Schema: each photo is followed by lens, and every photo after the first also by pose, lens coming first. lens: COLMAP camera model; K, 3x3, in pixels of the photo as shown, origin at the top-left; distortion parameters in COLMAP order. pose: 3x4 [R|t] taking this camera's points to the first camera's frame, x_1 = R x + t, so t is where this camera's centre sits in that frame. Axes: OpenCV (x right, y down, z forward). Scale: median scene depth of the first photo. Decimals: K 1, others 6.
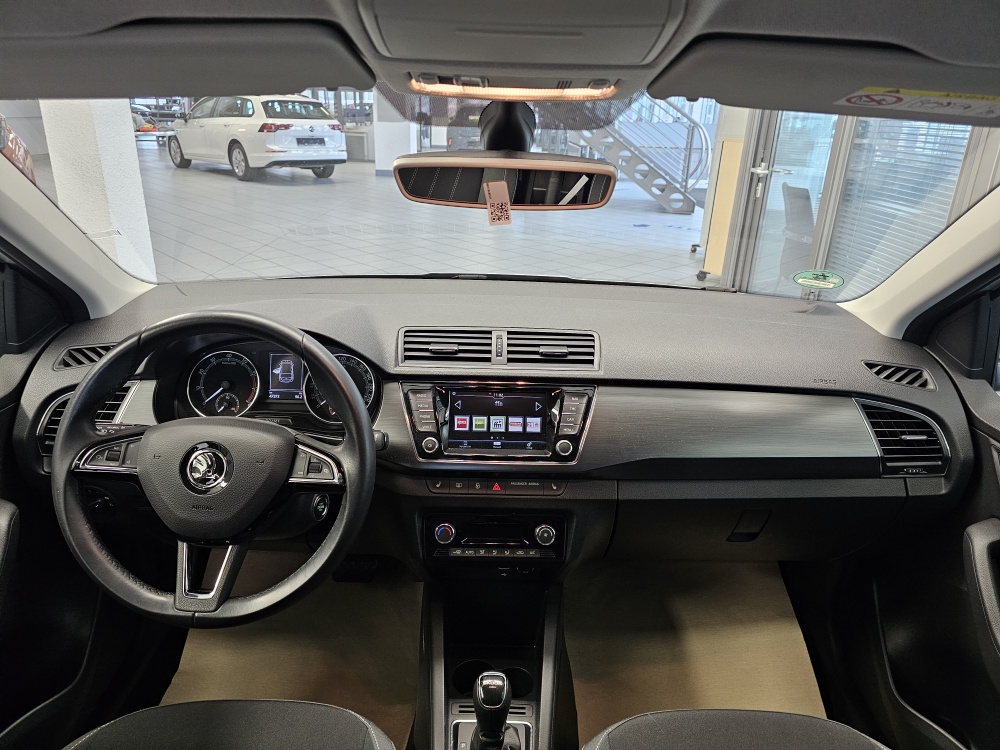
lens RADIAL K [[683.0, 0, 497.1], [0, 683.0, 380.7], [0, 0, 1]] dist [0.052439, -0.023378]
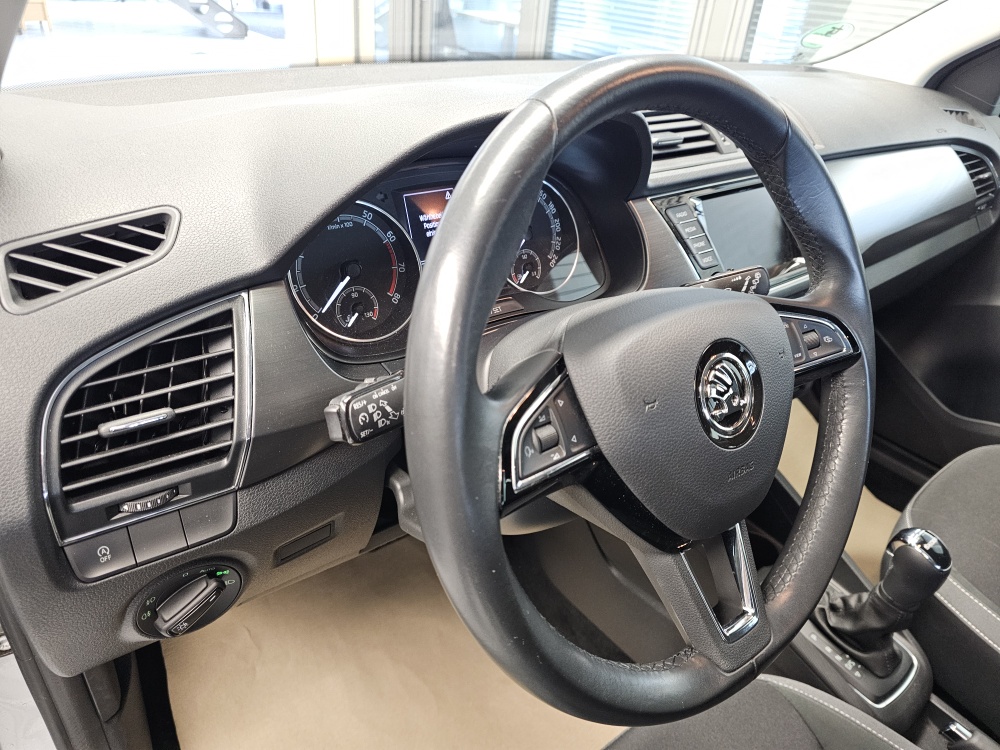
lens RADIAL K [[686.3, 0, 507.9], [0, 686.3, 372.7], [0, 0, 1]] dist [0.042083, -0.021726]
pose [[0.772370, -0.295541, 0.562228, -0.641964], [0.180942, 0.950858, 0.251256, -0.029601], [-0.608855, -0.092332, 0.787890, 0.562908]]
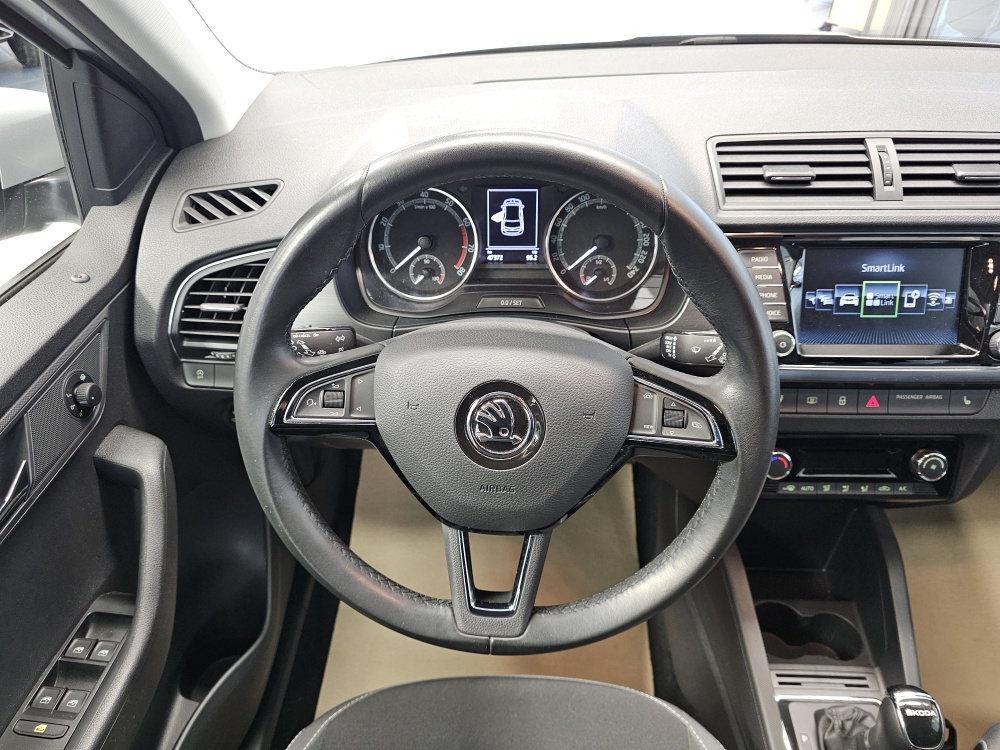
lens RADIAL K [[686.3, 0, 503.6], [0, 686.3, 395.3], [0, 0, 1]] dist [0.042083, -0.021726]
pose [[0.998909, -0.013564, -0.044680, -0.309116], [0.026962, 0.948787, 0.314763, -0.062609], [0.038122, -0.315625, 0.948118, 0.362848]]
